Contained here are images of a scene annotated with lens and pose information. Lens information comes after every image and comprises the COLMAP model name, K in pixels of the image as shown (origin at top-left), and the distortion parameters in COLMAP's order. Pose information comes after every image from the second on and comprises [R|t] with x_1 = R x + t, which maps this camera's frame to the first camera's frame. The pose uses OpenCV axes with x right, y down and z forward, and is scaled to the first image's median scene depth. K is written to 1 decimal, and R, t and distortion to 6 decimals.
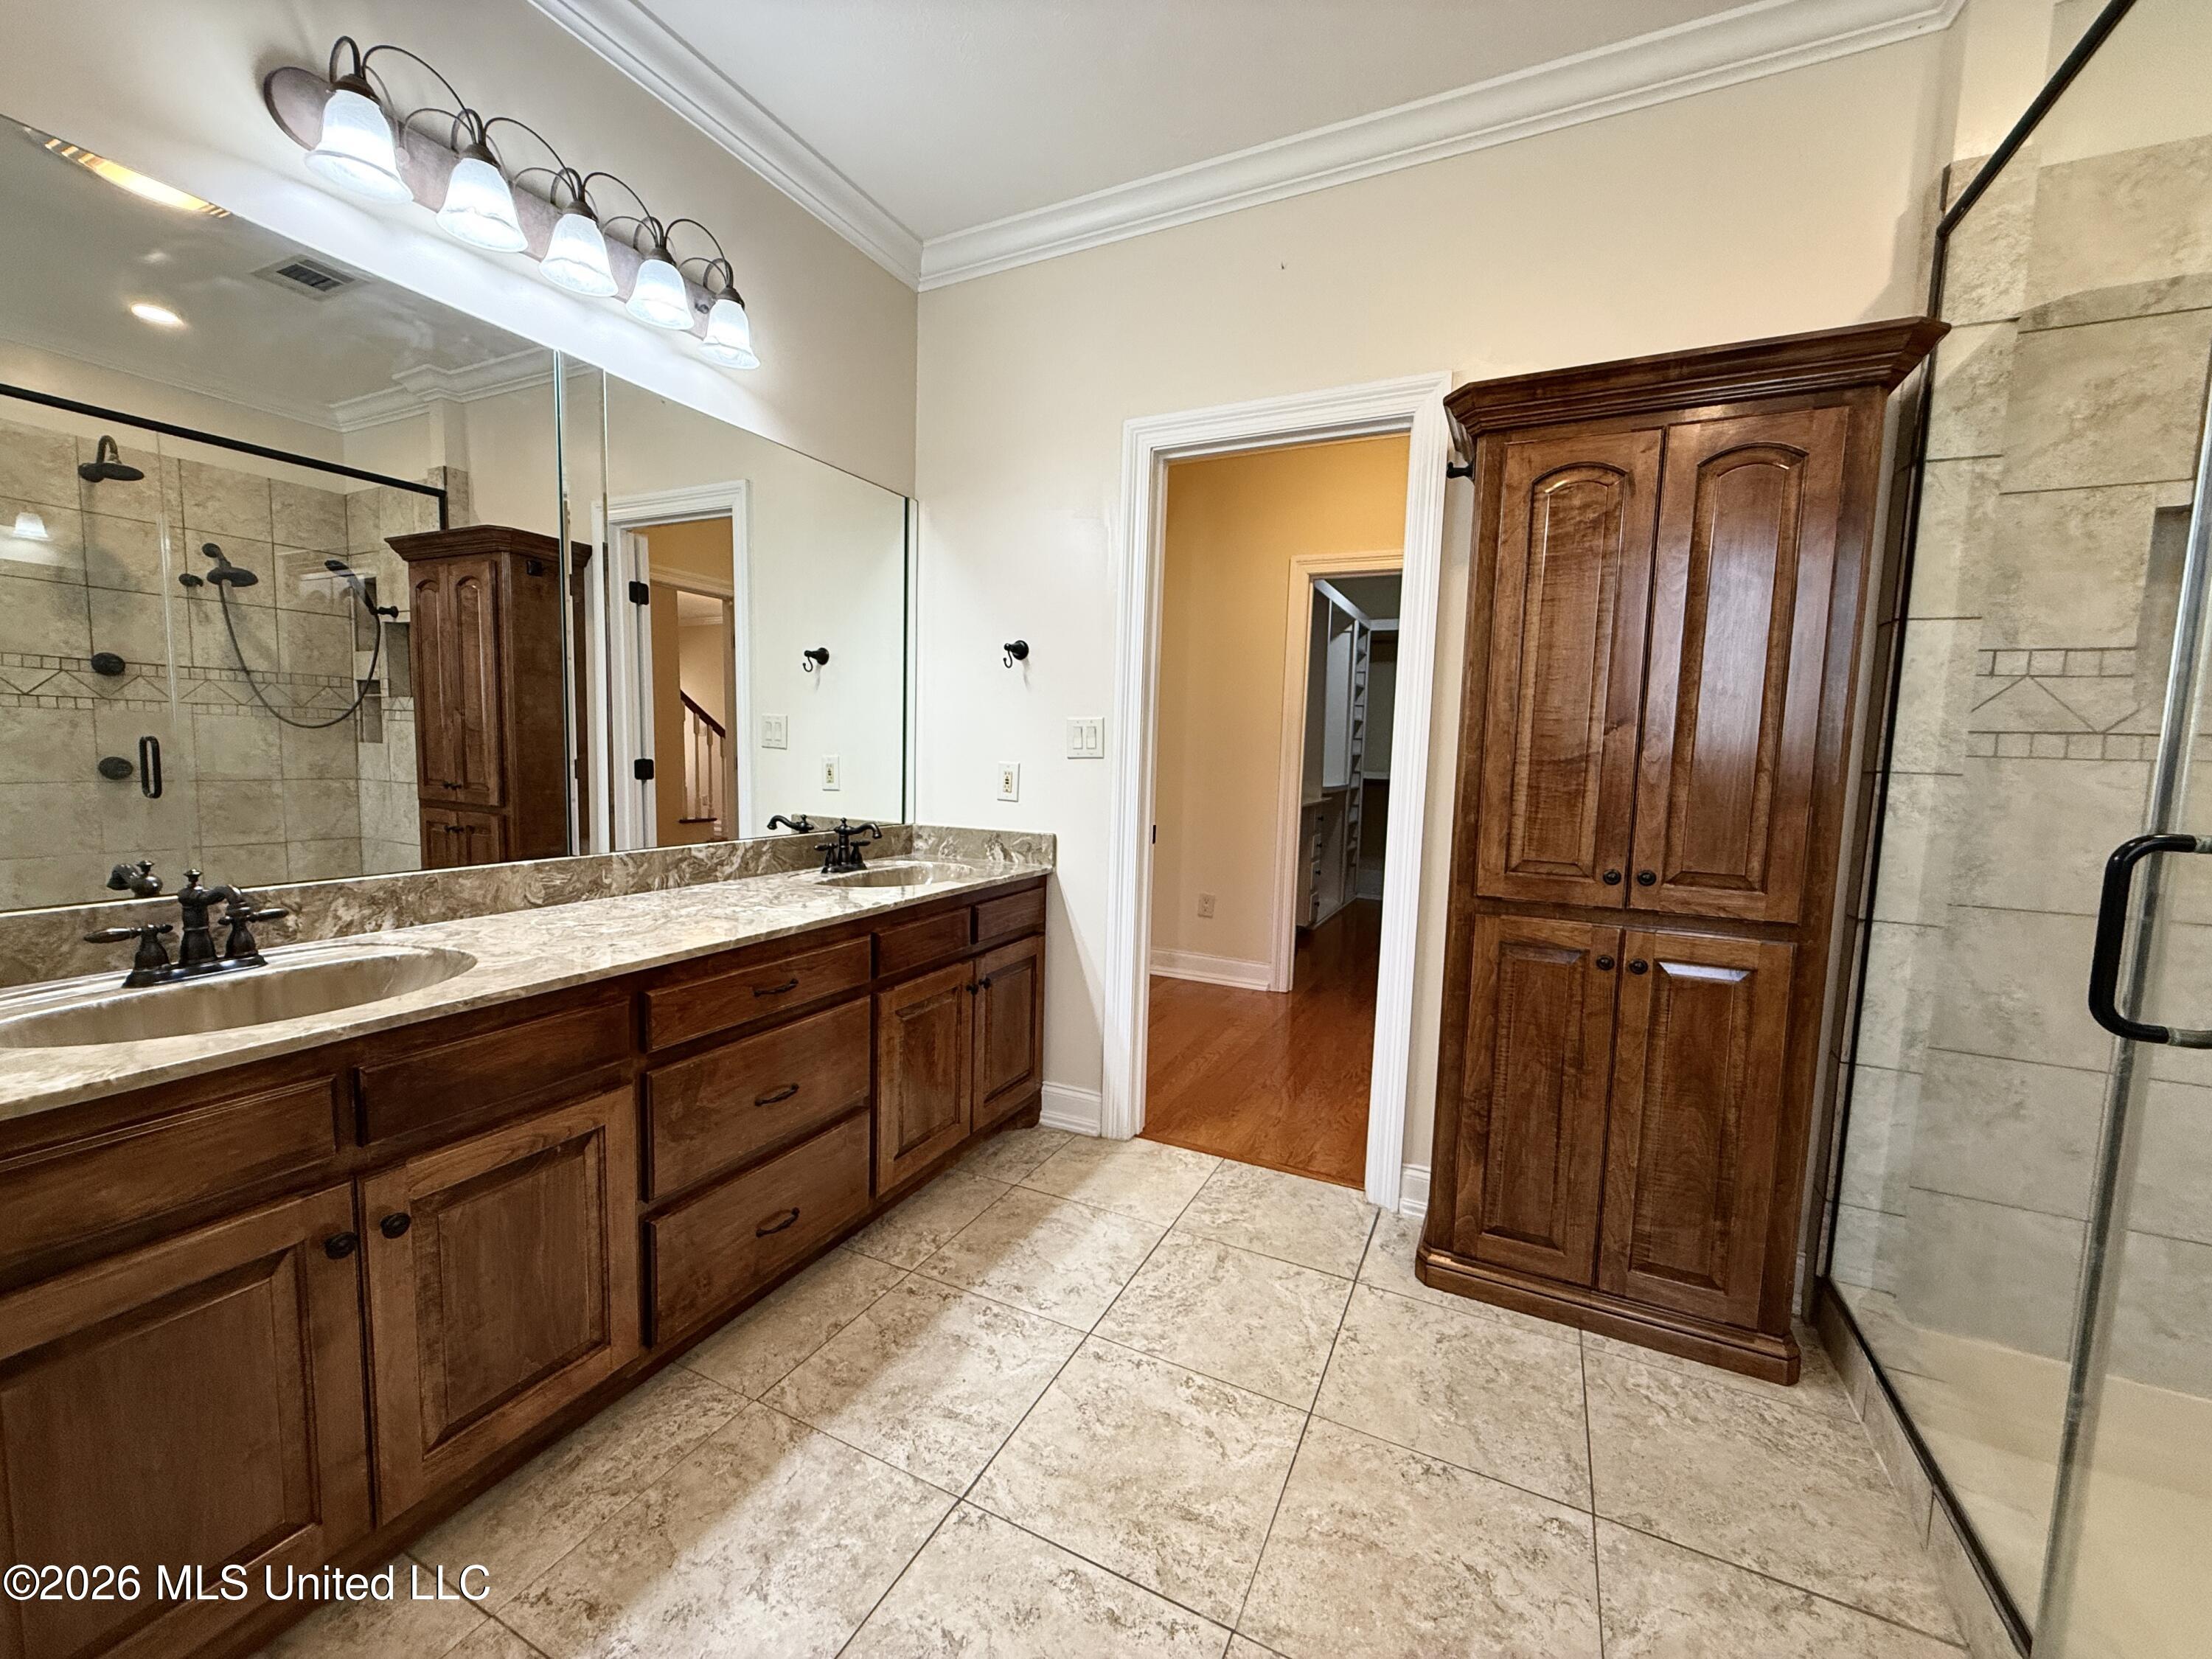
lens RADIAL K [[879.8, 0, 1106.0], [0, 879.8, 829.5], [0, 0, 1]] dist [-0.000663, 0.000114]
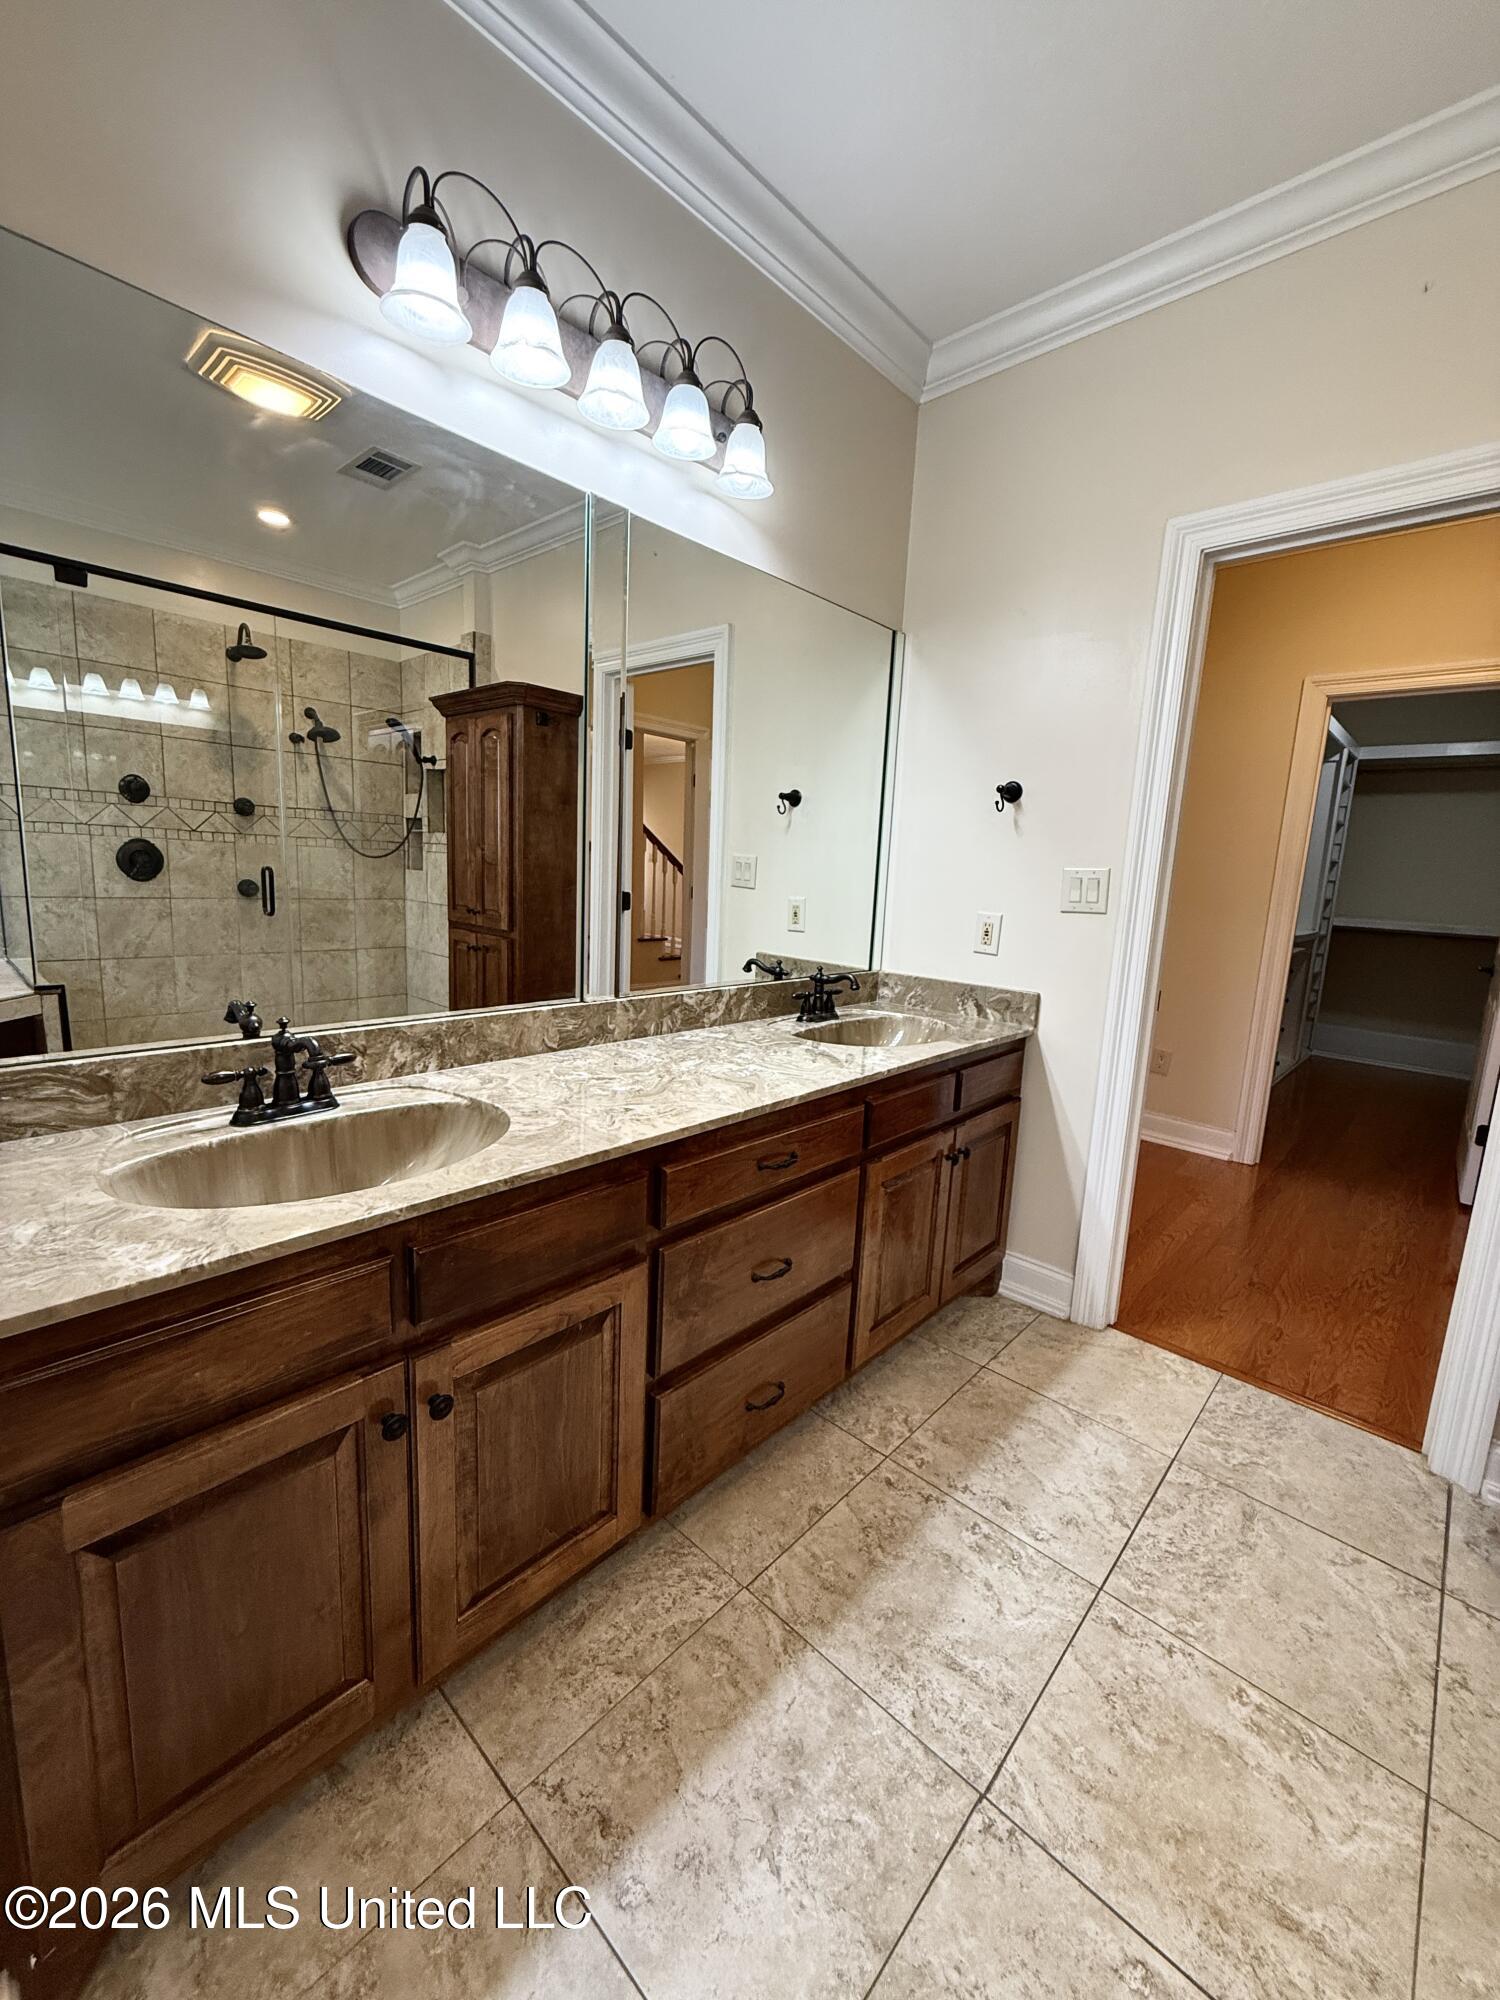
lens RADIAL K [[798.0, 0, 759.1], [0, 798.0, 989.8], [0, 0, 1]] dist [0.000169, 0.000054]
pose [[0.959049, 0.059947, -0.276824, -0.144973], [-0.045019, 0.997184, 0.059976, -0.047413], [0.279640, -0.045057, 0.959047, 0.155686]]
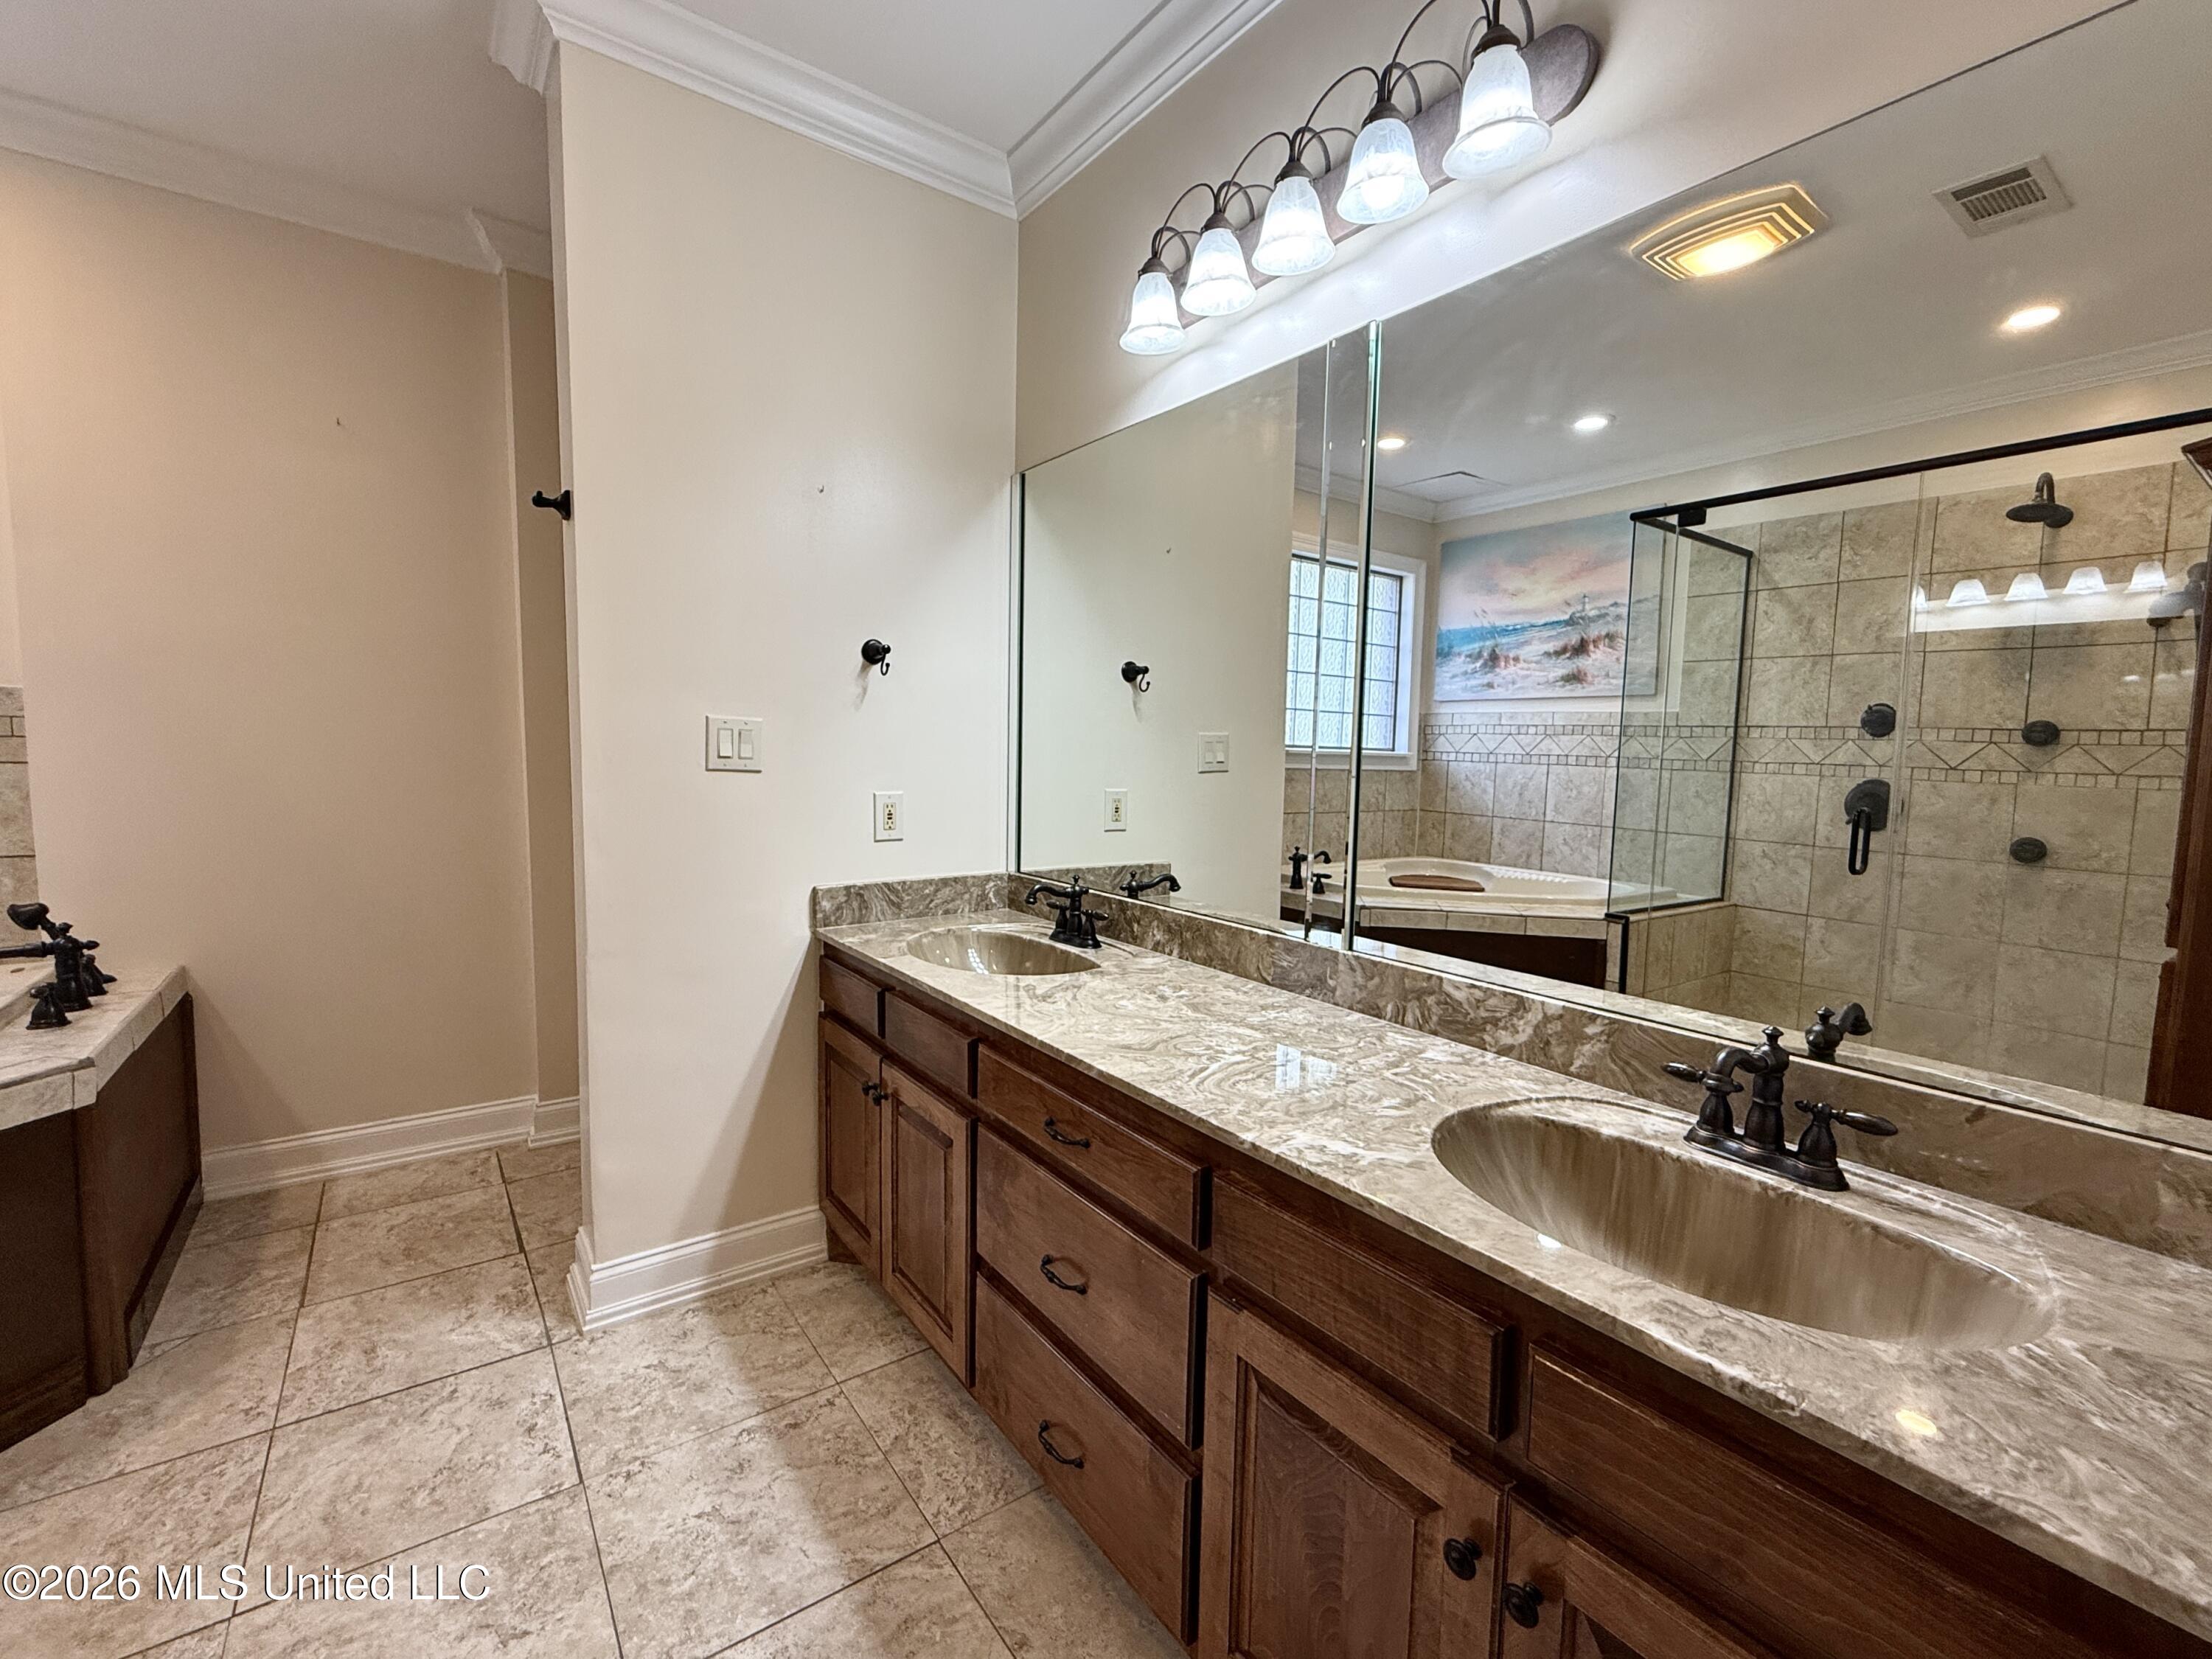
lens RADIAL K [[952.6, 0, 1104.7], [0, 952.6, 843.6], [0, 0, 1]] dist [-0.013282, -0.000010]
pose [[-0.471182, 0.043851, -0.880945, 0.261194], [-0.122931, 0.985751, 0.114819, -0.133416], [0.873428, 0.162396, -0.459077, 1.178246]]
